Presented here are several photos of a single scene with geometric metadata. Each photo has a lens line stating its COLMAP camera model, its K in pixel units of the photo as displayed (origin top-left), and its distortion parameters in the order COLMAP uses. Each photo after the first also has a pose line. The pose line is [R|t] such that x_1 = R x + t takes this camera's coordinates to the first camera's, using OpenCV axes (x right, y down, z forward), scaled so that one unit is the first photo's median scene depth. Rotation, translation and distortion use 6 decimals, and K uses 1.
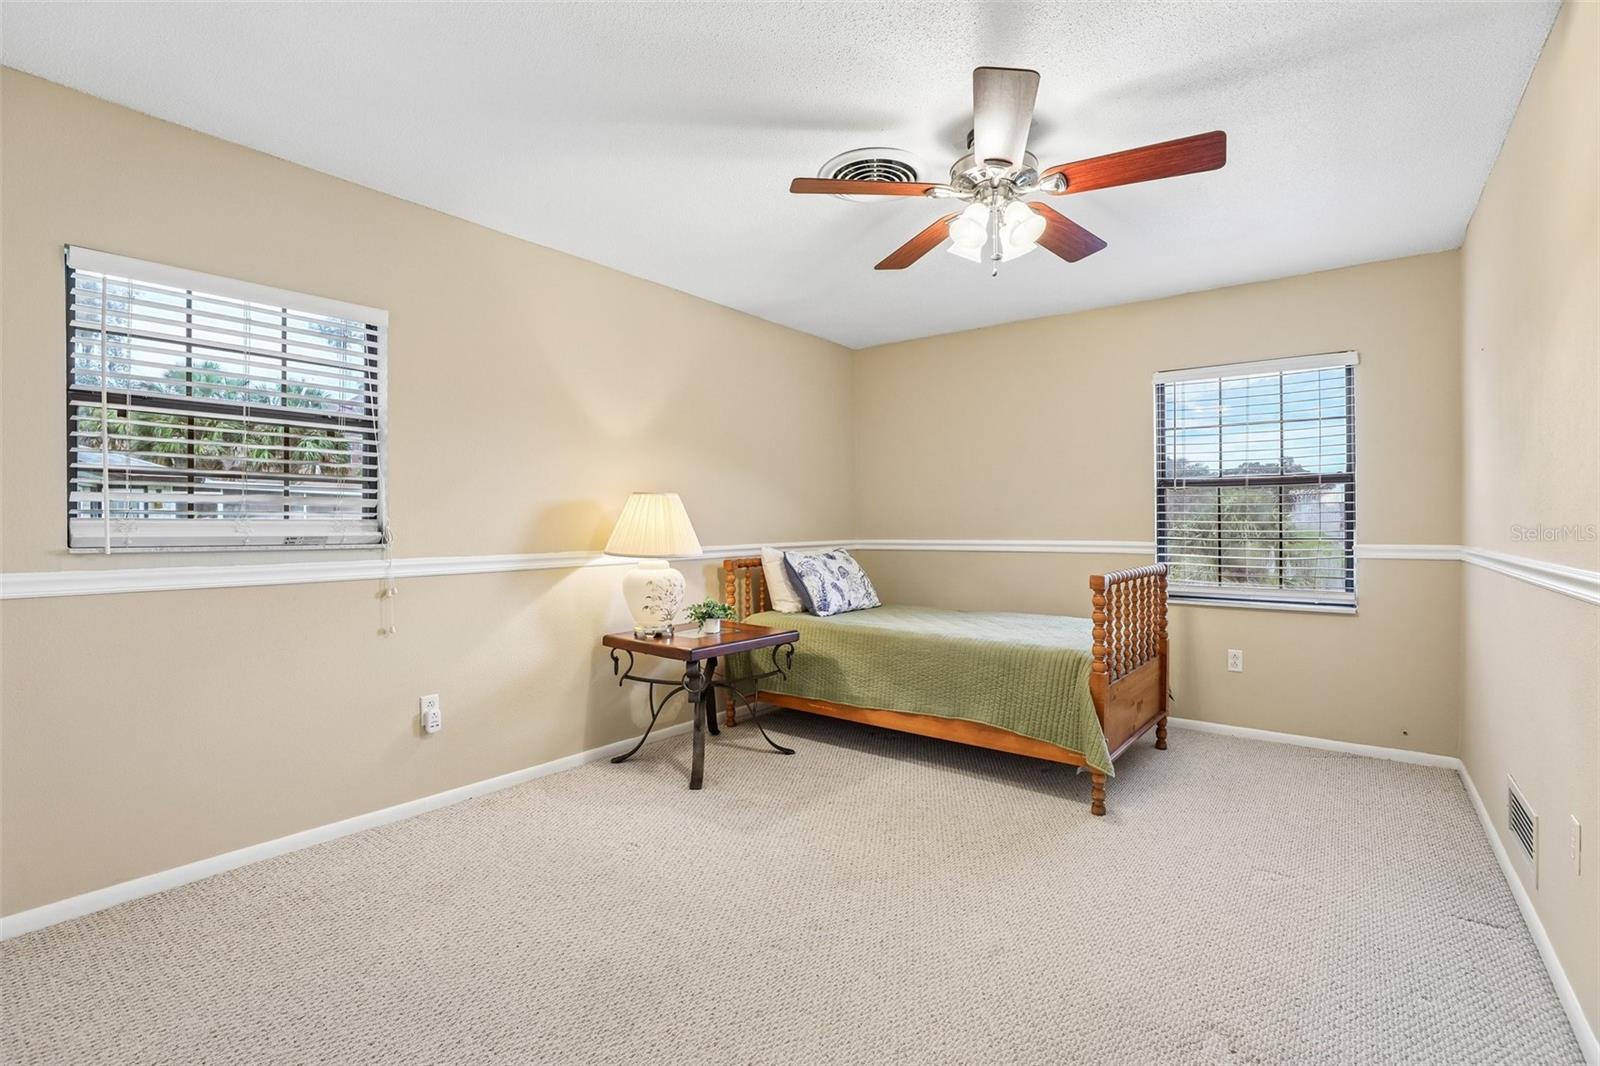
lens RADIAL K [[725.9, 0, 800.3], [0, 725.9, 530.0], [0, 0, 1]] dist [-0.028415, 0.000093]
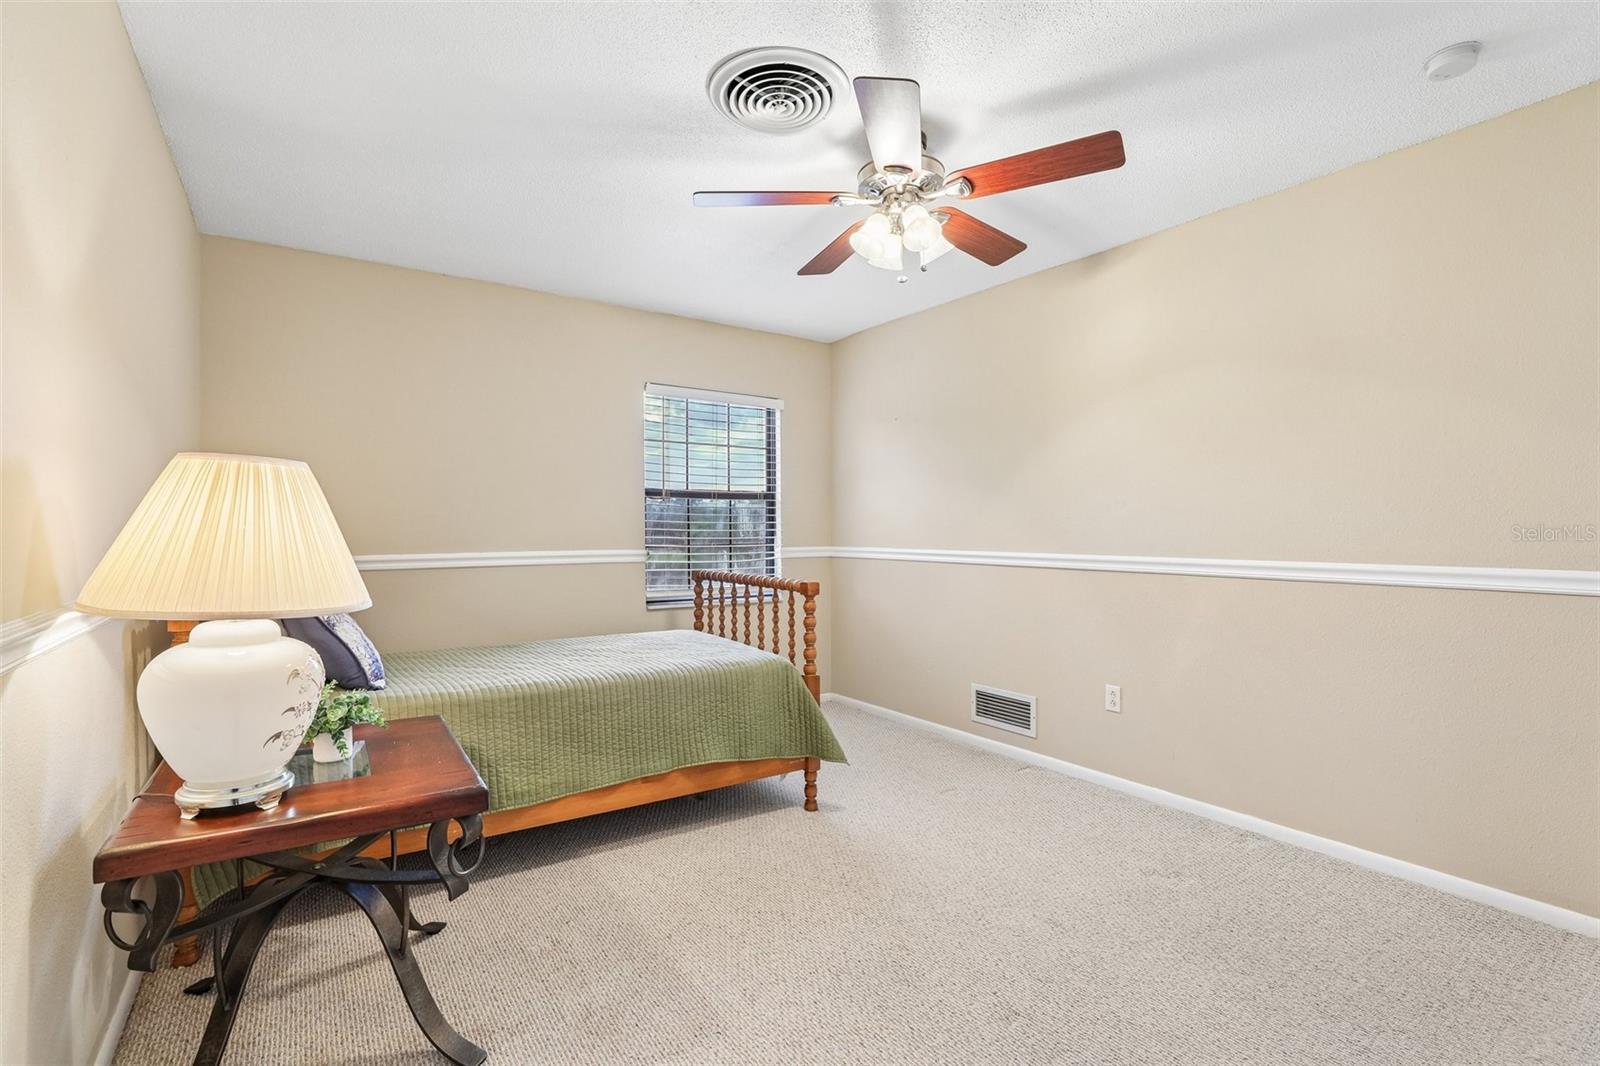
lens RADIAL K [[725.9, 0, 803.6], [0, 725.9, 525.7], [0, 0, 1]] dist [-0.028415, 0.000093]
pose [[0.308260, 0.004725, 0.951290, -0.478537], [0.005644, 0.999961, -0.006796, -0.010339], [-0.951285, 0.007464, 0.308221, 0.548113]]
